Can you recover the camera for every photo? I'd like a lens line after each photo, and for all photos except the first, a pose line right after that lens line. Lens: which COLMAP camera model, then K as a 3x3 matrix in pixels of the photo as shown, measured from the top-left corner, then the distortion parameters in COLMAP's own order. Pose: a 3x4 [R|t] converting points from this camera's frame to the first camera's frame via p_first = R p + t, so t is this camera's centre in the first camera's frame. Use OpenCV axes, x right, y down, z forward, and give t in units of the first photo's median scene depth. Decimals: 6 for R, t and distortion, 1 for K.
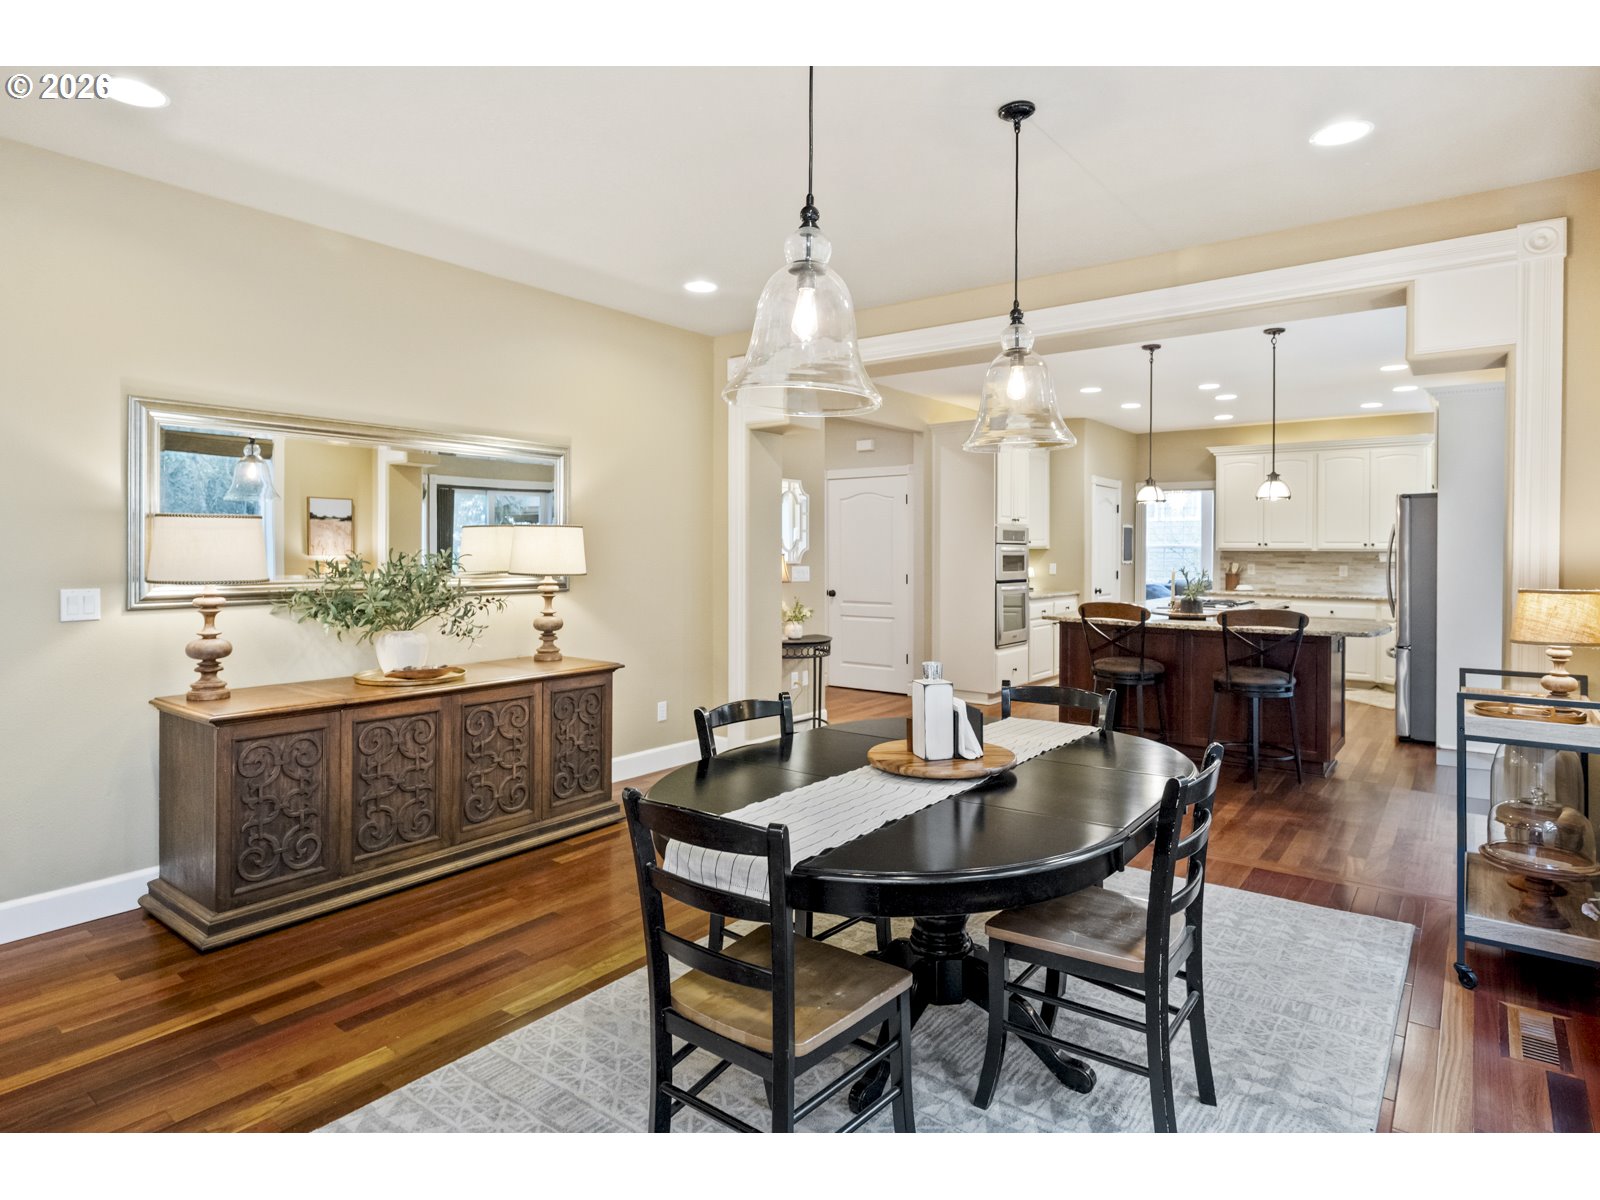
lens RADIAL K [[875.8, 0, 818.9], [0, 875.8, 547.0], [0, 0, 1]] dist [-0.001782, -0.000637]
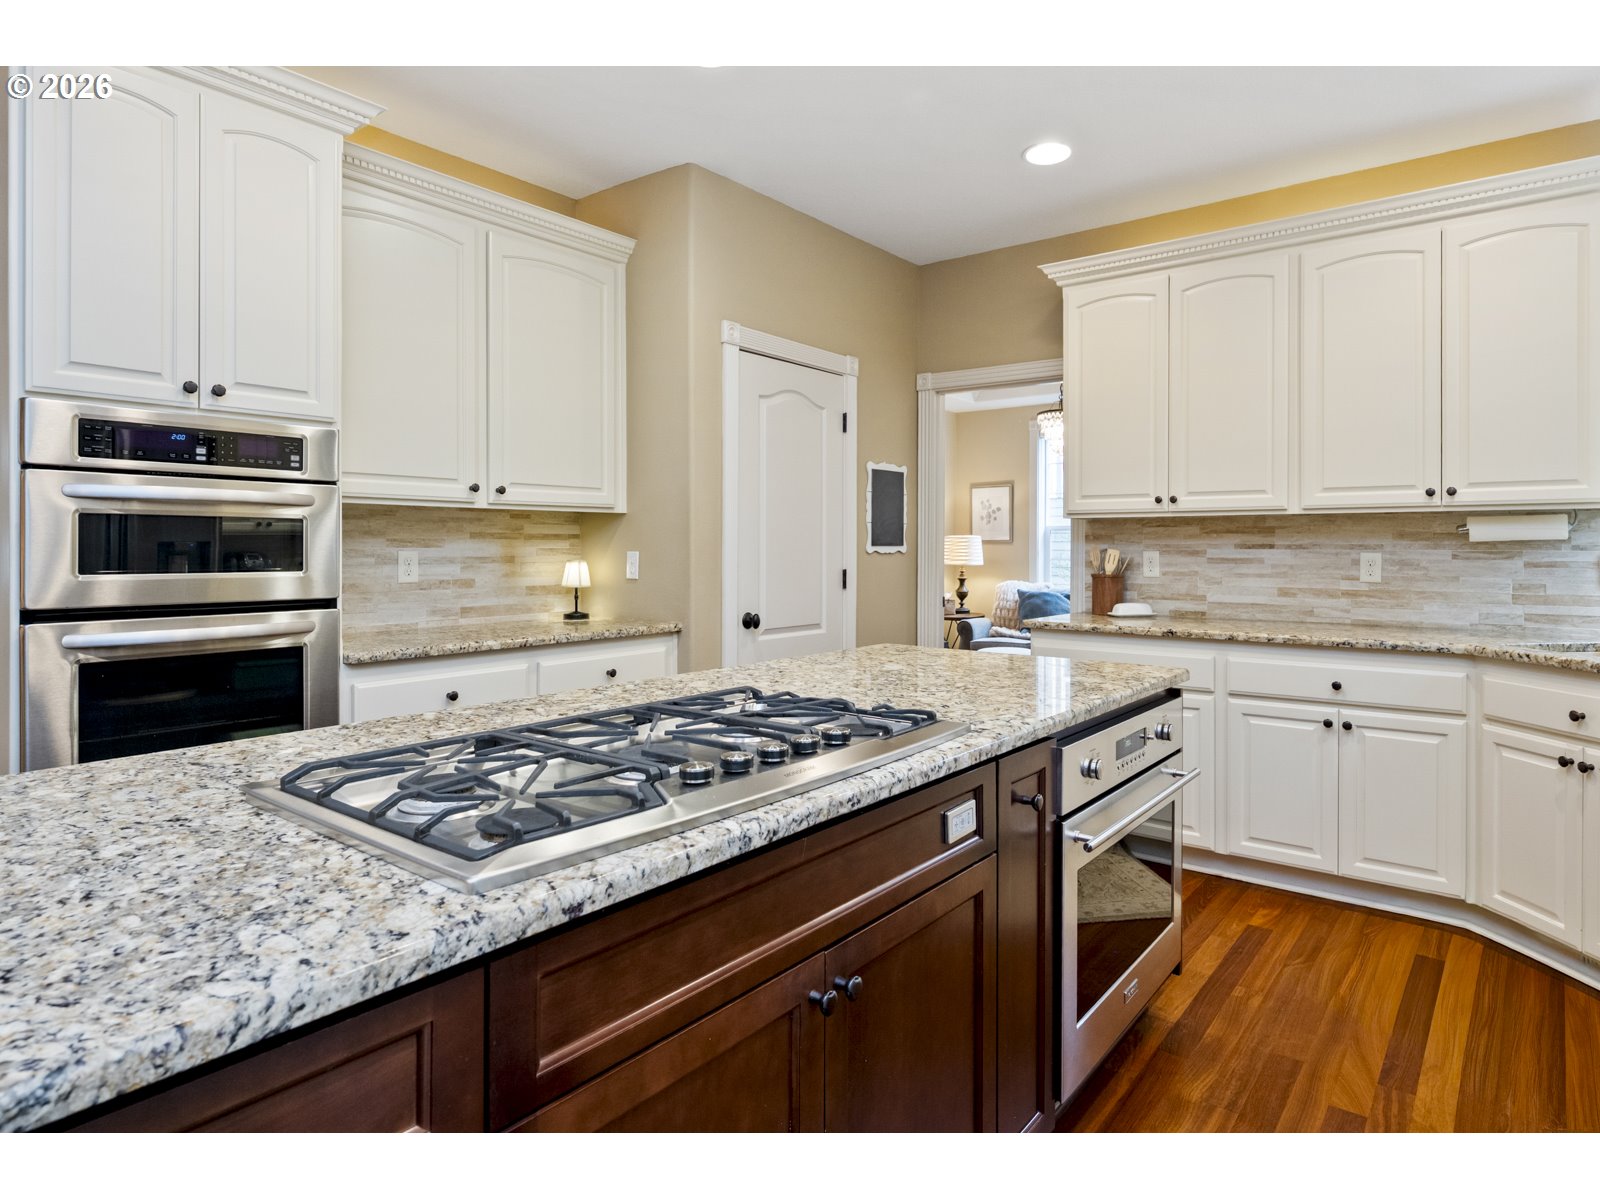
lens RADIAL K [[903.1, 0, 858.8], [0, 903.1, 539.5], [0, 0, 1]] dist [-0.001470, 0.000097]
pose [[0.999854, -0.004460, 0.016486, 0.367019], [0.004576, 0.999965, -0.006988, 0.016976], [-0.016455, 0.007062, 0.999840, 0.605688]]
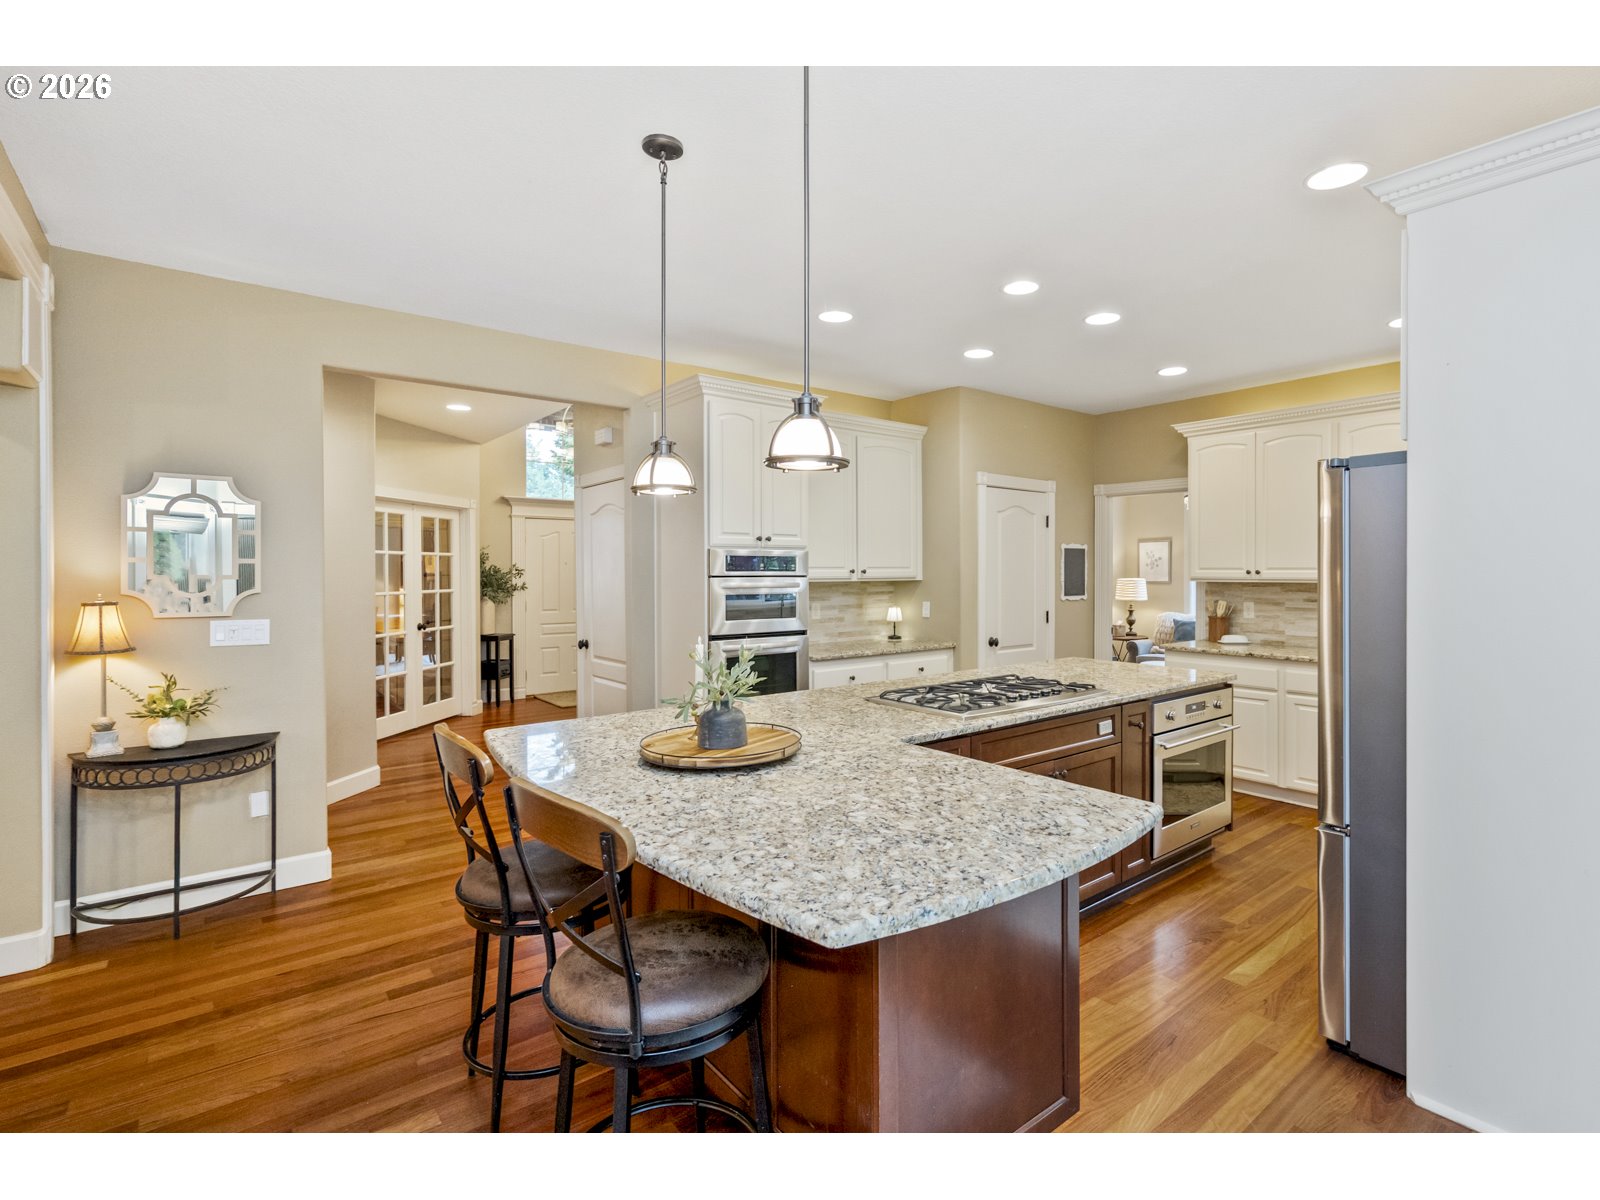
lens RADIAL K [[771.8, 0, 862.8], [0, 771.8, 570.3], [0, 0, 1]] dist [-0.000649, -0.000069]
pose [[0.976200, -0.007121, -0.216756, 0.356450], [0.007173, 0.999974, -0.000543, -0.006267], [0.216754, -0.001025, 0.976226, 0.399176]]
